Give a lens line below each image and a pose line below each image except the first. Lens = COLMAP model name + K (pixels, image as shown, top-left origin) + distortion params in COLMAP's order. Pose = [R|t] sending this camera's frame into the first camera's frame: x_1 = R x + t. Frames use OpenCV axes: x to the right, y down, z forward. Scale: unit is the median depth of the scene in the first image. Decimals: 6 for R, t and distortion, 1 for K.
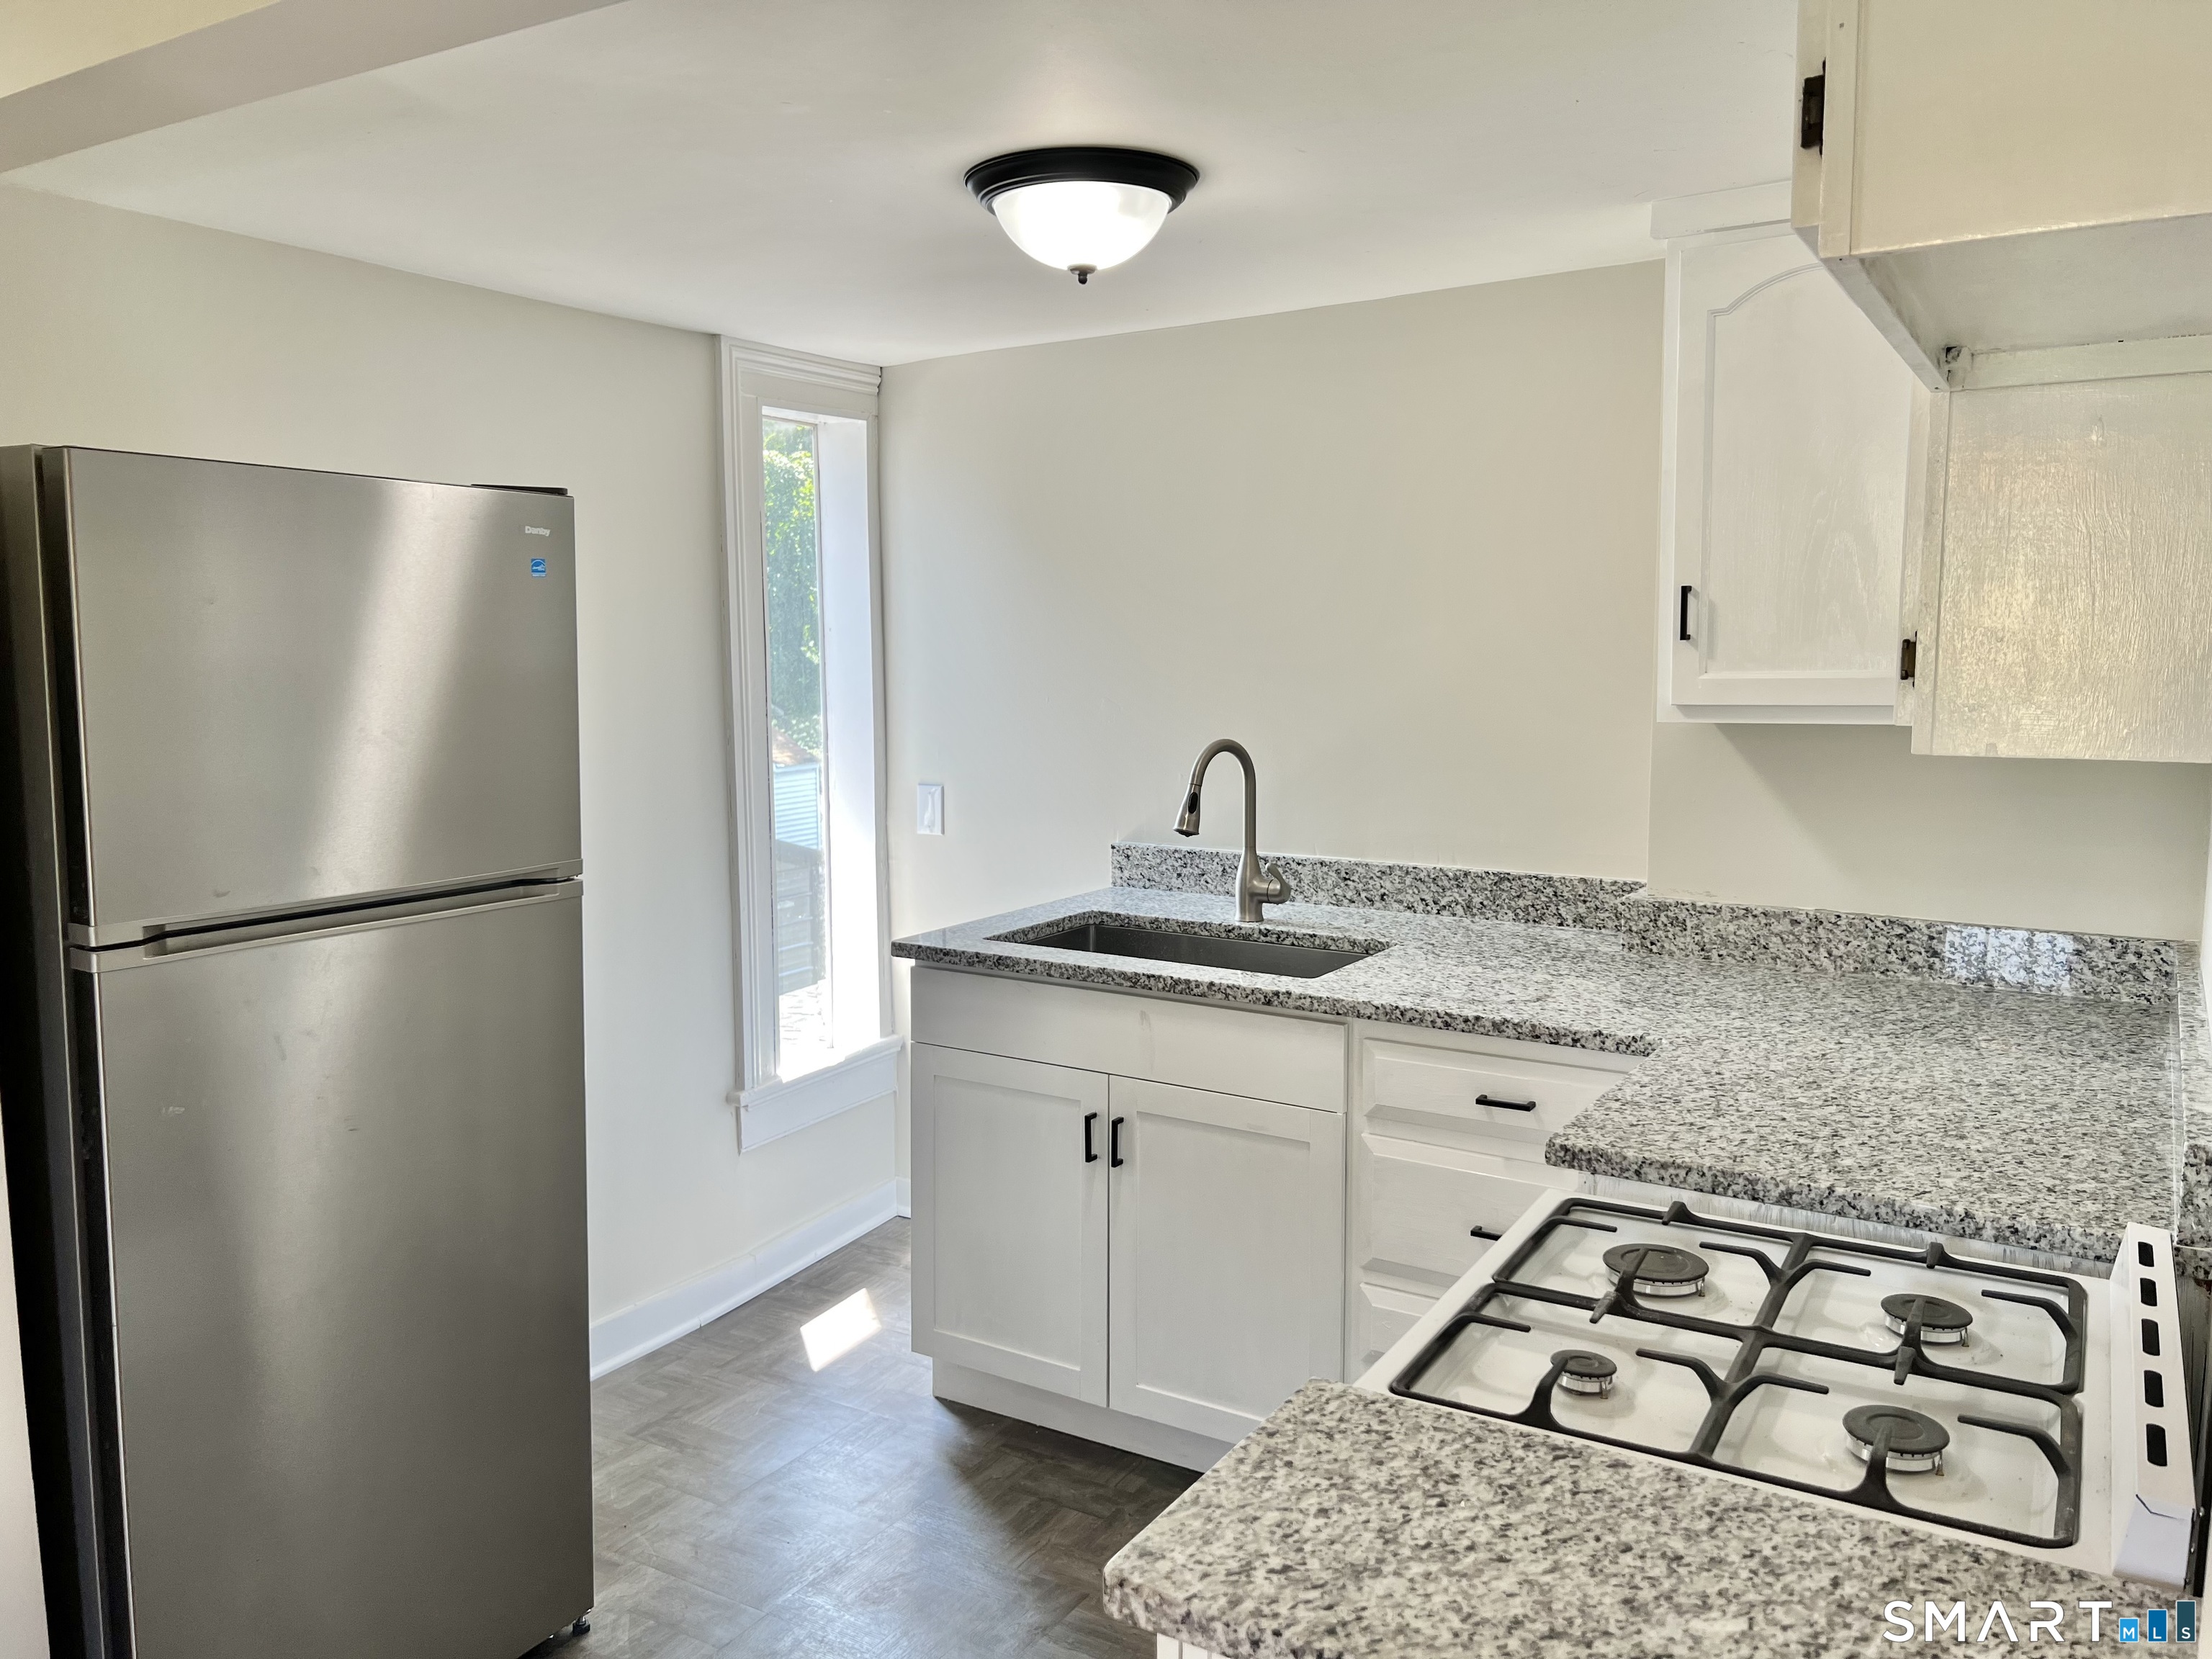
lens RADIAL K [[1651.5, 0, 1111.2], [0, 1651.5, 833.2], [0, 0, 1]] dist [0.072071, 0.004457]
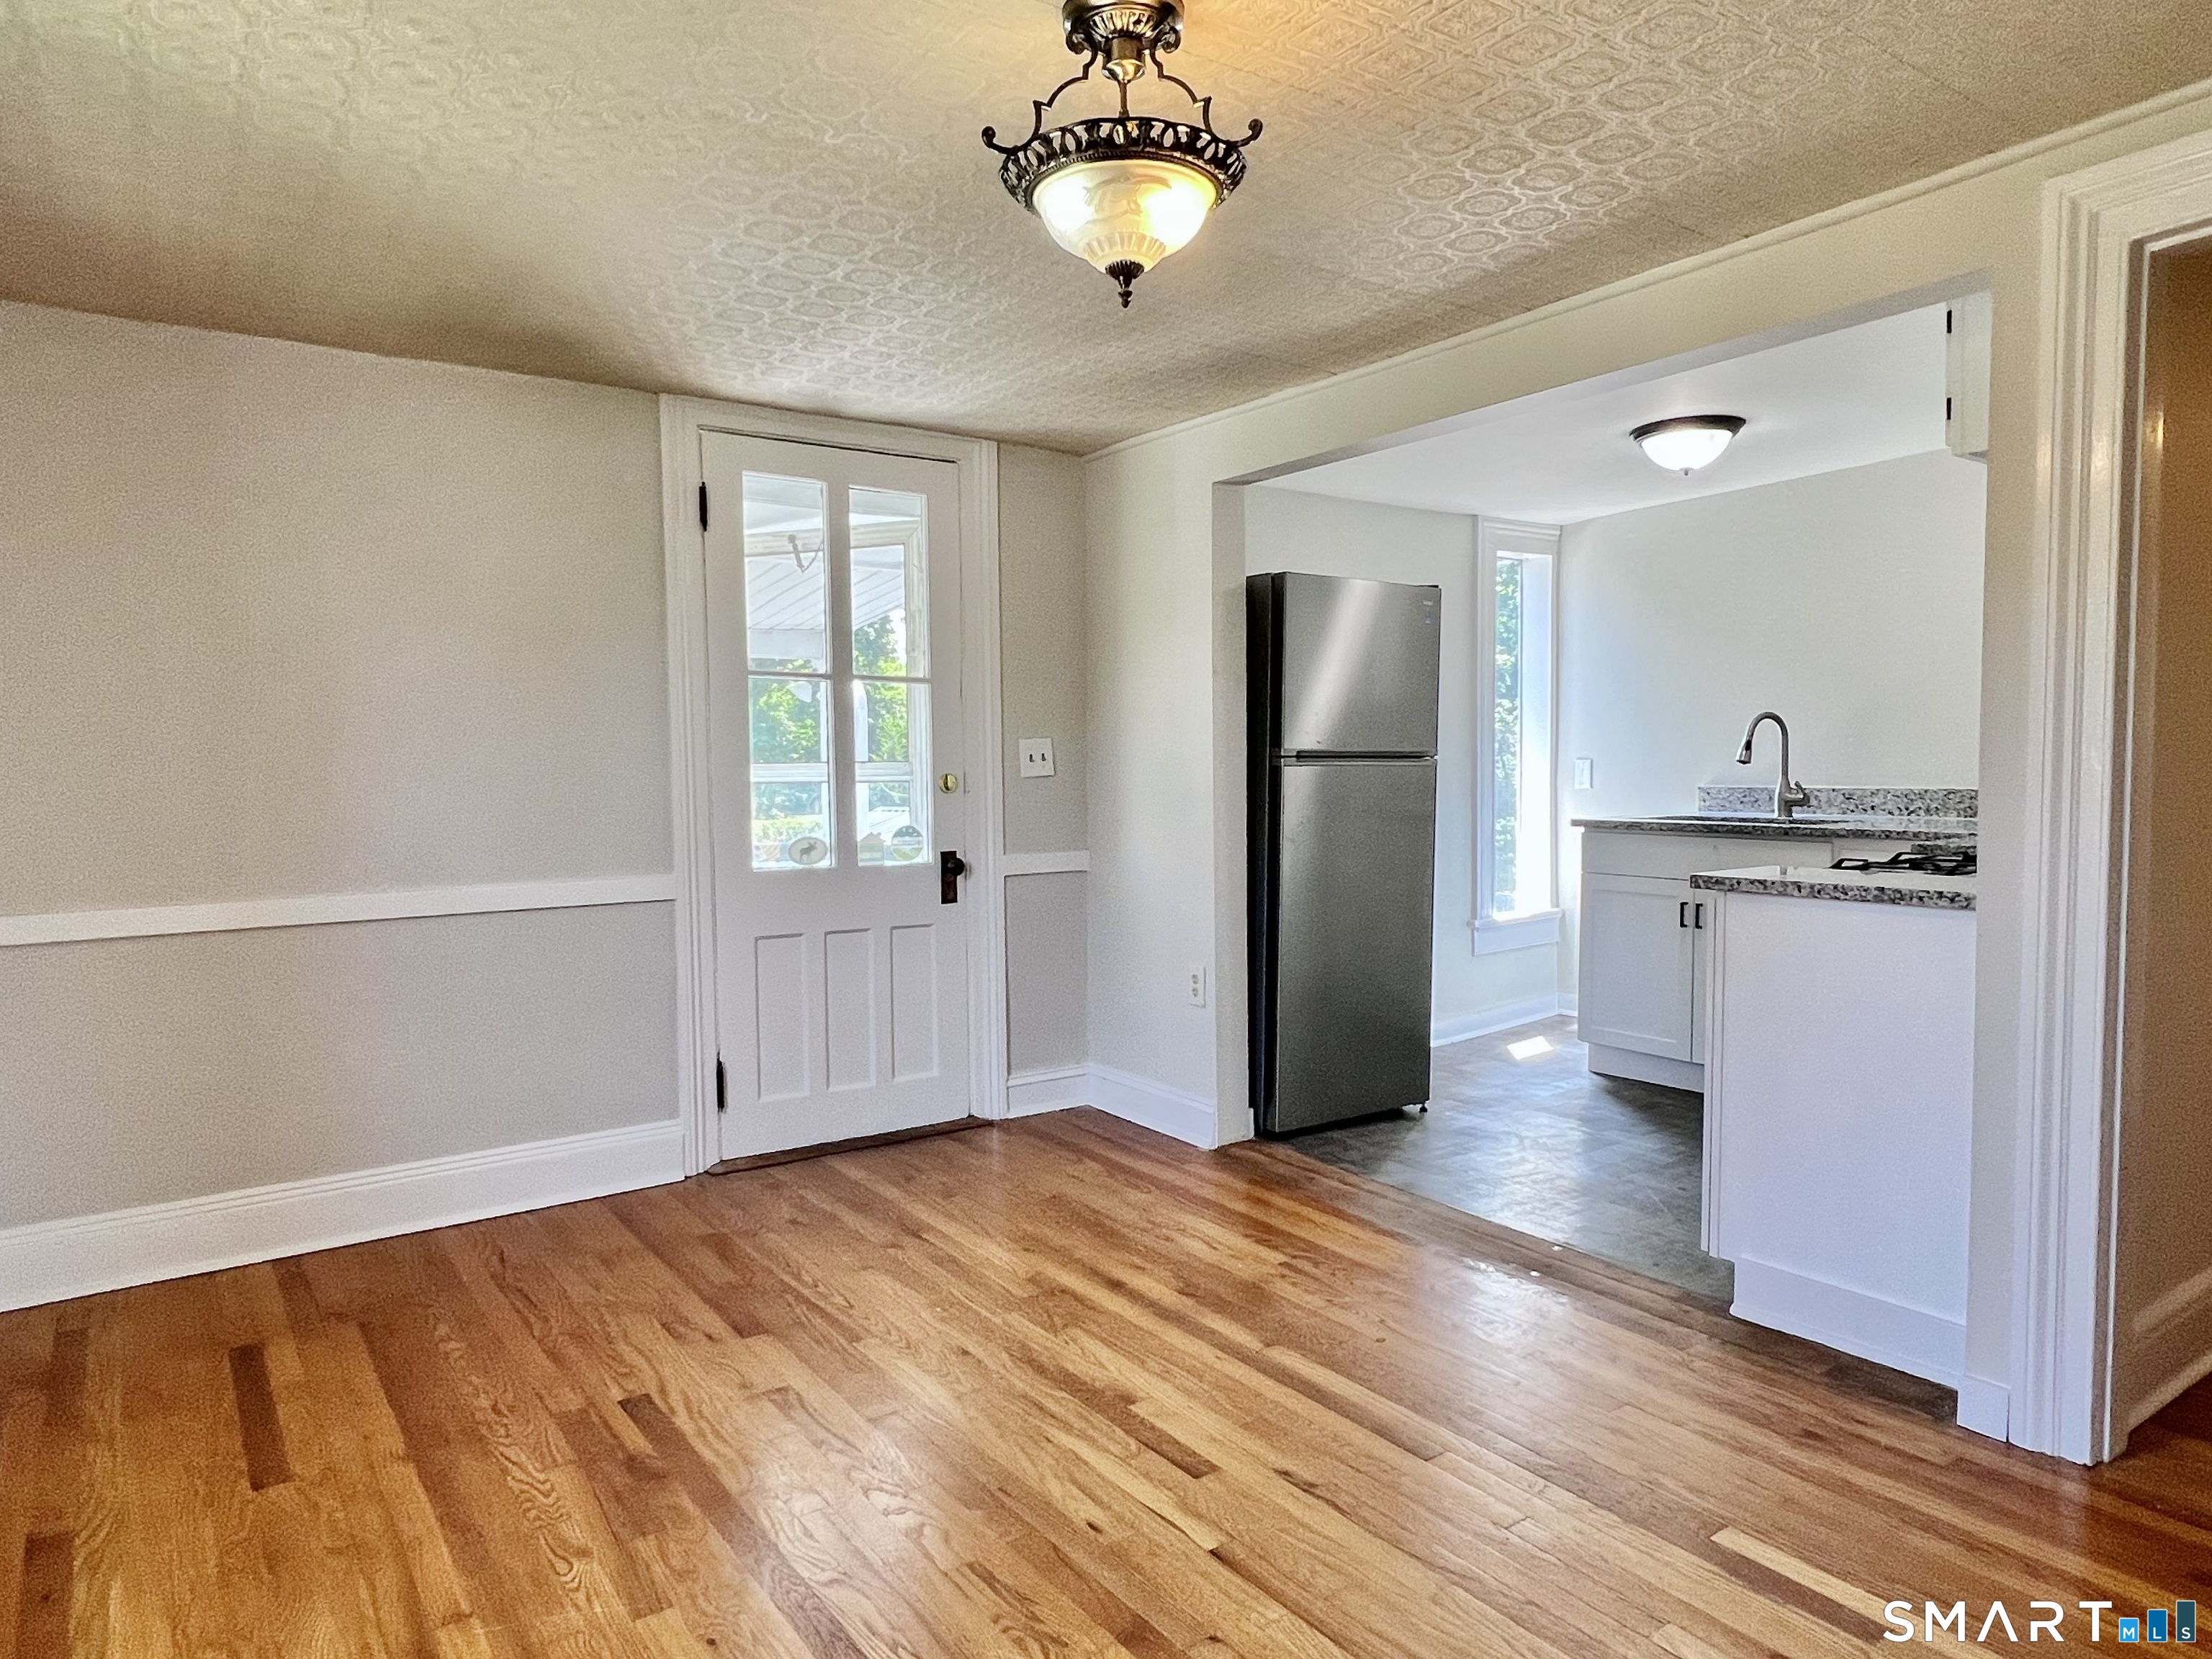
lens RADIAL K [[1389.1, 0, 1110.1], [0, 1389.1, 819.6], [0, 0, 1]] dist [0.008583, 0.002522]
pose [[0.918656, 0.013277, -0.394835, 0.010716], [-0.043635, 0.996730, -0.068008, 0.193716], [0.392641, 0.079704, 0.916231, -0.652353]]
